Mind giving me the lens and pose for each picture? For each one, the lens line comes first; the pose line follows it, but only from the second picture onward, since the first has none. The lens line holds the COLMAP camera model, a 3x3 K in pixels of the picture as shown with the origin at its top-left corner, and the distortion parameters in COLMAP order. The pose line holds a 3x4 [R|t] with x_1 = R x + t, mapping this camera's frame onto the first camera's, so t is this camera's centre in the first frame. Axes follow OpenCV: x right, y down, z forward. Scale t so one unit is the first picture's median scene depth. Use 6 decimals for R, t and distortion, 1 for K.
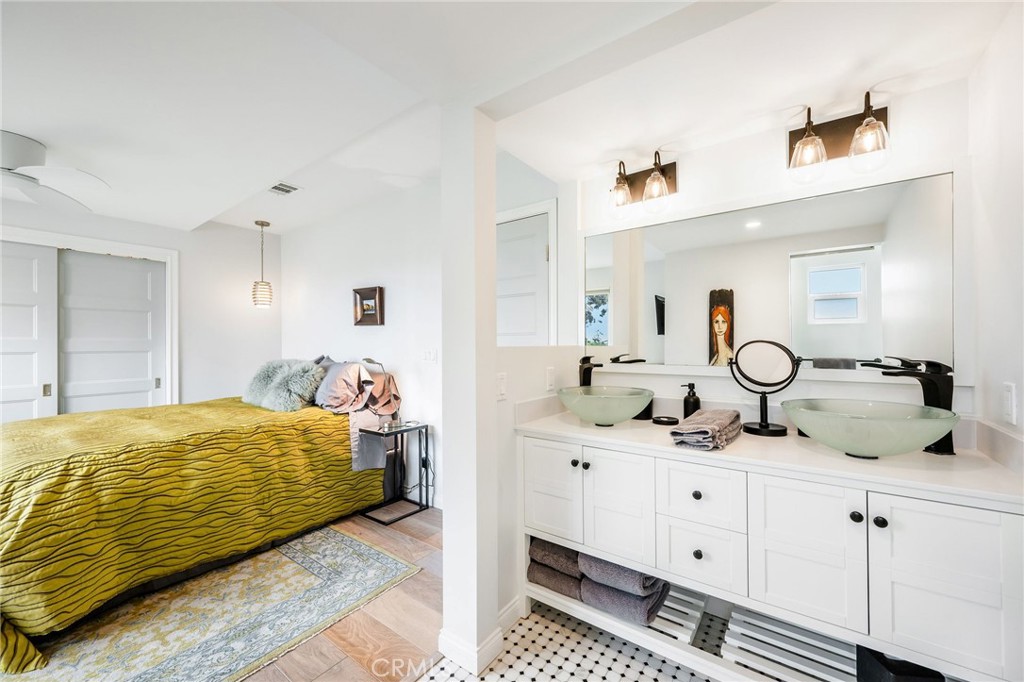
lens RADIAL K [[395.9, 0, 518.7], [0, 395.9, 343.4], [0, 0, 1]] dist [-0.000306, -0.000108]
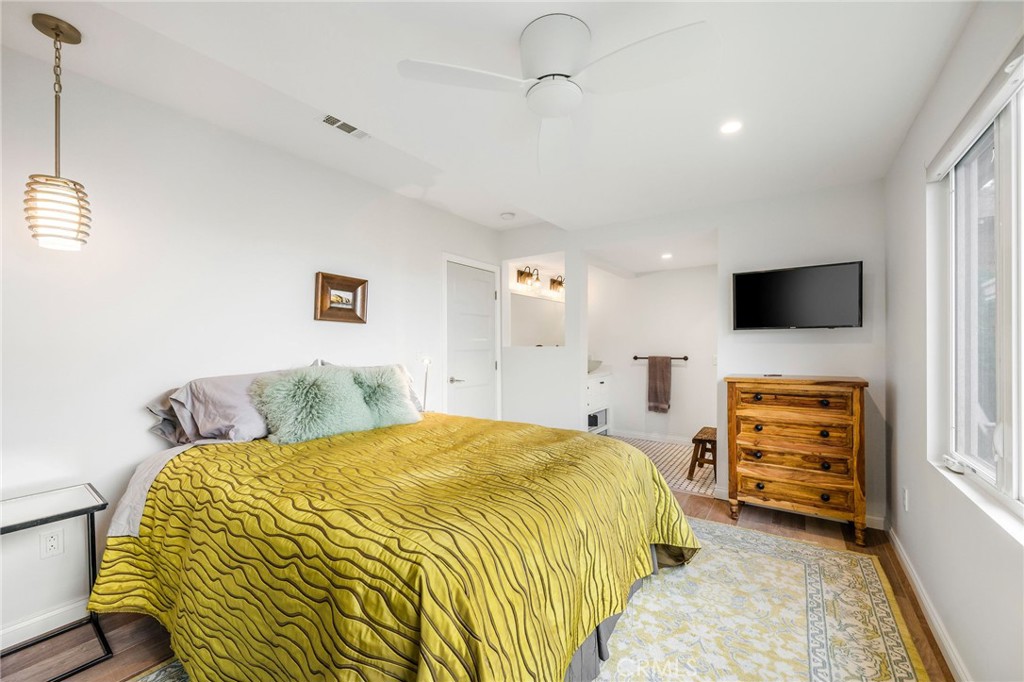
lens RADIAL K [[395.9, 0, 518.7], [0, 395.9, 343.4], [0, 0, 1]] dist [-0.000306, -0.000108]
pose [[-0.010569, 0.009089, 0.999903, -1.221780], [-0.000920, 0.999958, -0.009100, 0.007048], [-0.999944, -0.001016, -0.010560, 0.644981]]
